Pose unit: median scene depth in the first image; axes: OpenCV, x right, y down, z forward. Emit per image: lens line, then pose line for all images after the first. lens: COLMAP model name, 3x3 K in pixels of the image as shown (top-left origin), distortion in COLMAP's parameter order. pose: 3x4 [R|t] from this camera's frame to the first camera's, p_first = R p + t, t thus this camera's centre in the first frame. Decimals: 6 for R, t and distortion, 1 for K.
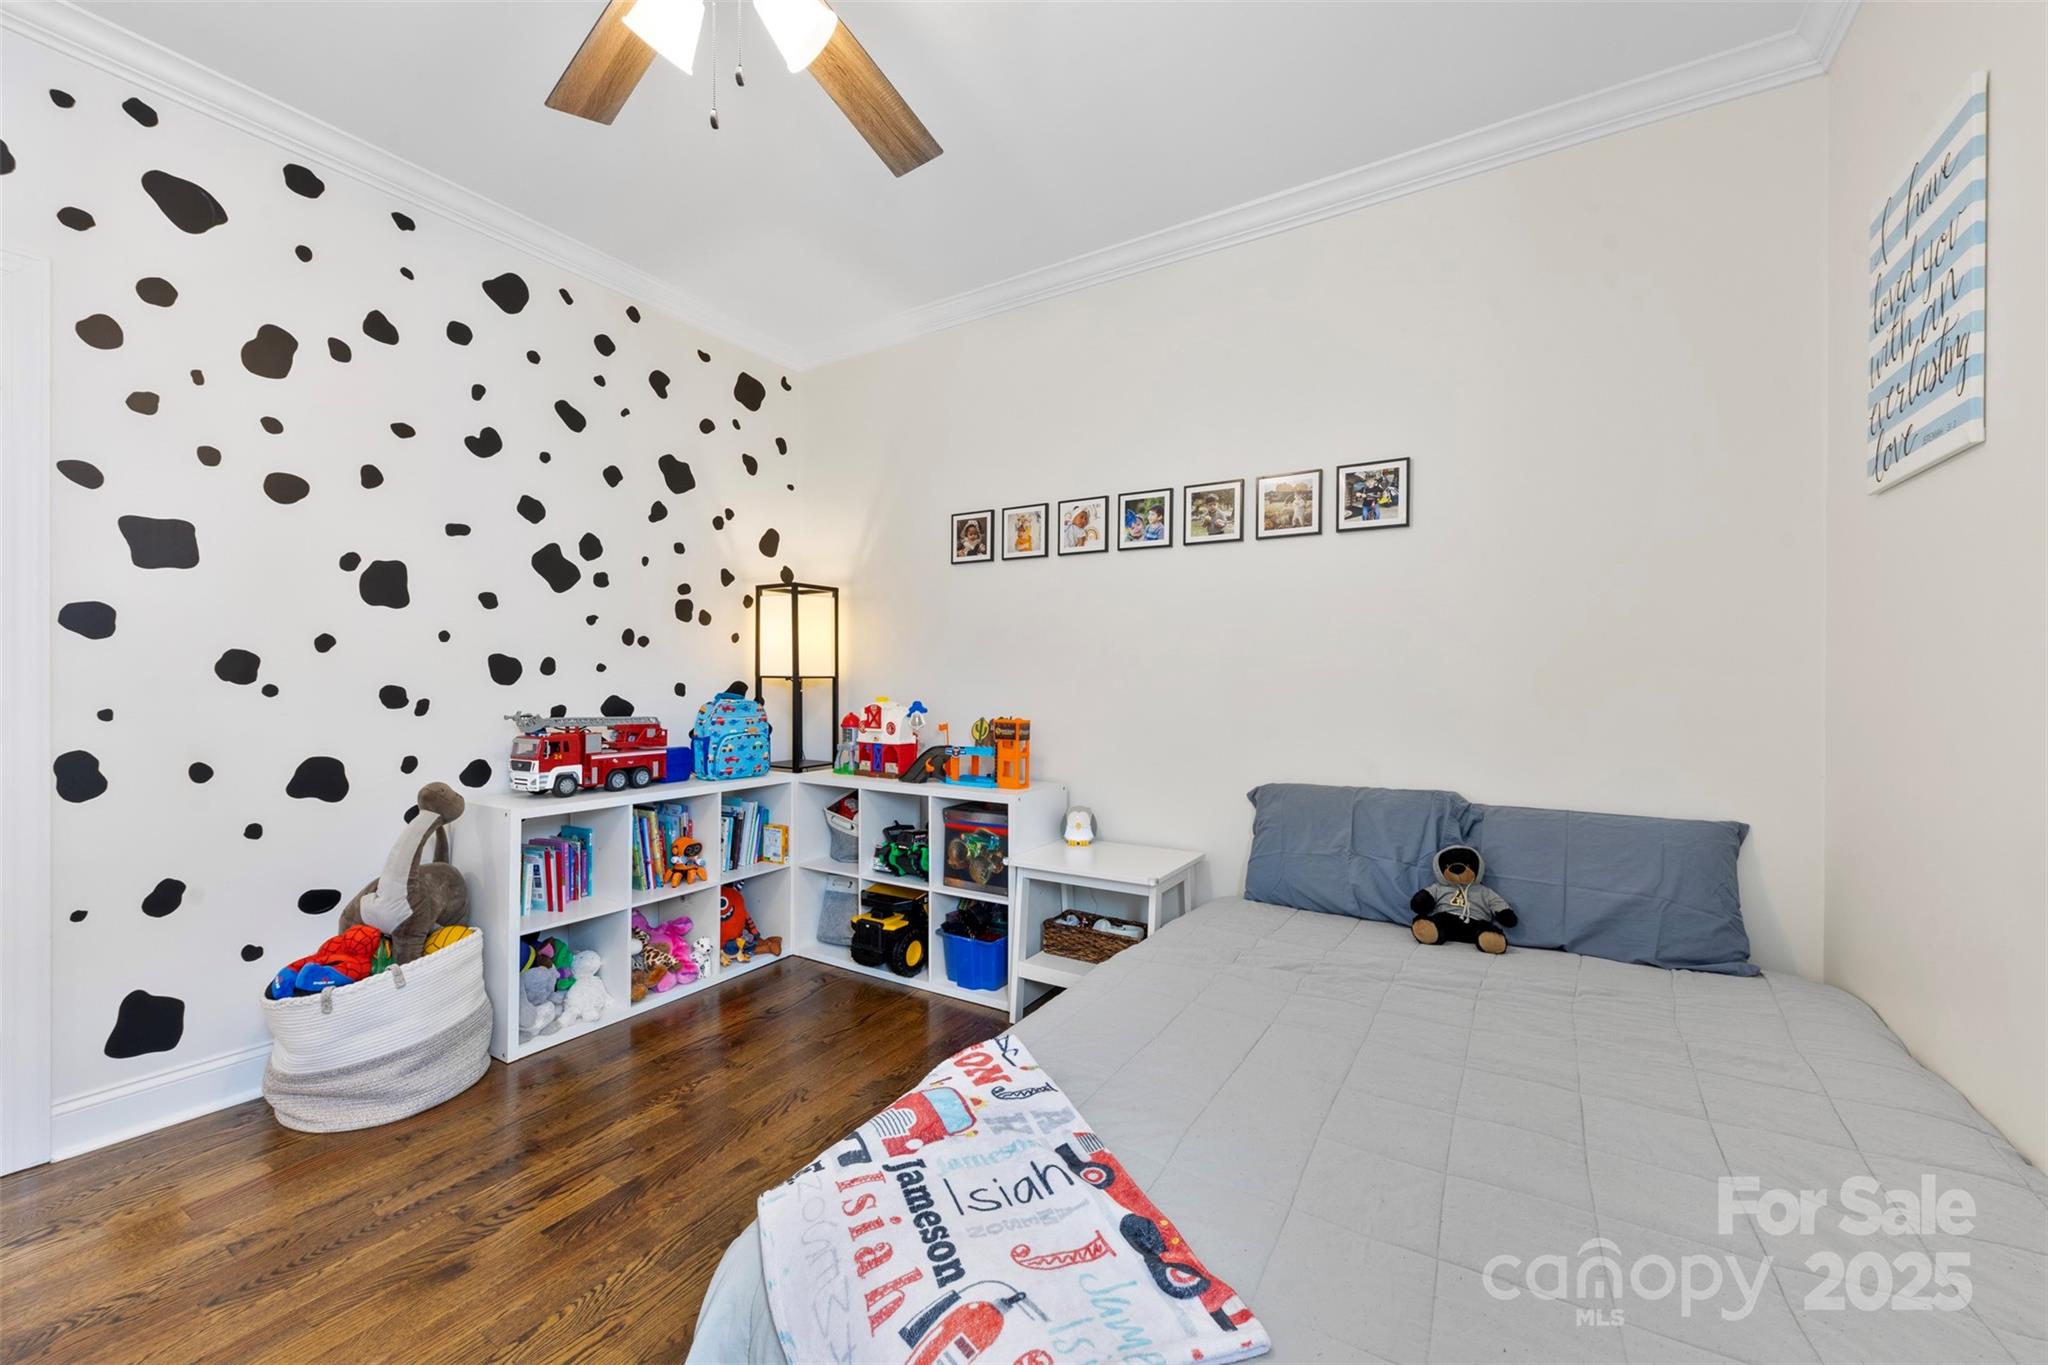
lens RADIAL K [[779.3, 0, 1027.1], [0, 779.3, 691.5], [0, 0, 1]] dist [0.008968, -0.000222]
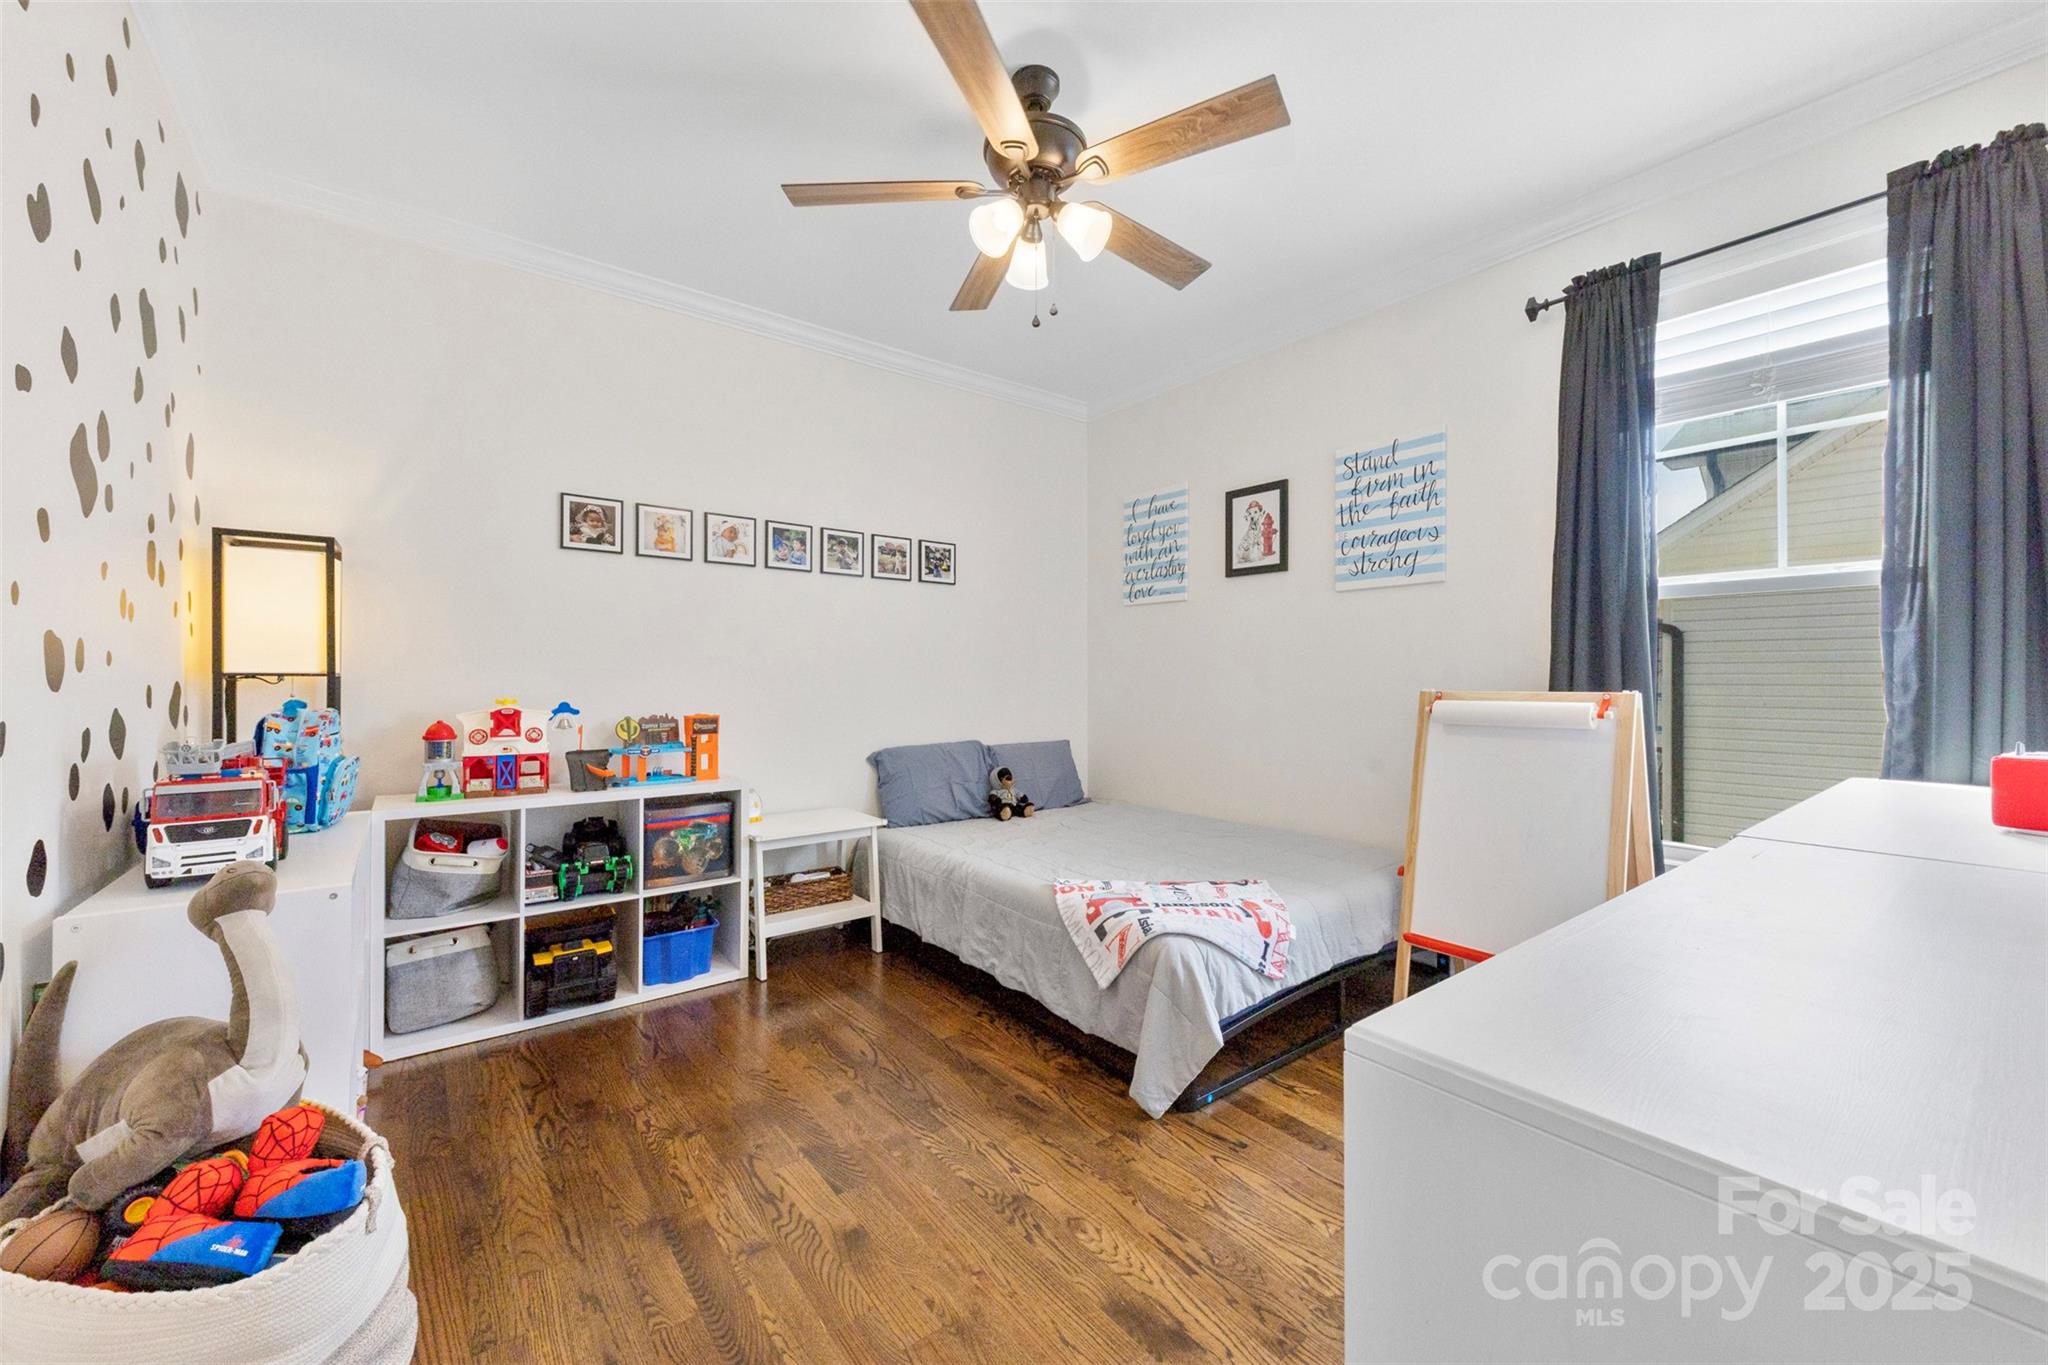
lens RADIAL K [[779.3, 0, 1027.1], [0, 779.3, 691.5], [0, 0, 1]] dist [0.008968, -0.000222]
pose [[0.365661, -0.020908, 0.930513, -0.865848], [0.015585, 0.999745, 0.016339, -0.006603], [-0.930618, 0.008528, 0.365894, 0.208447]]
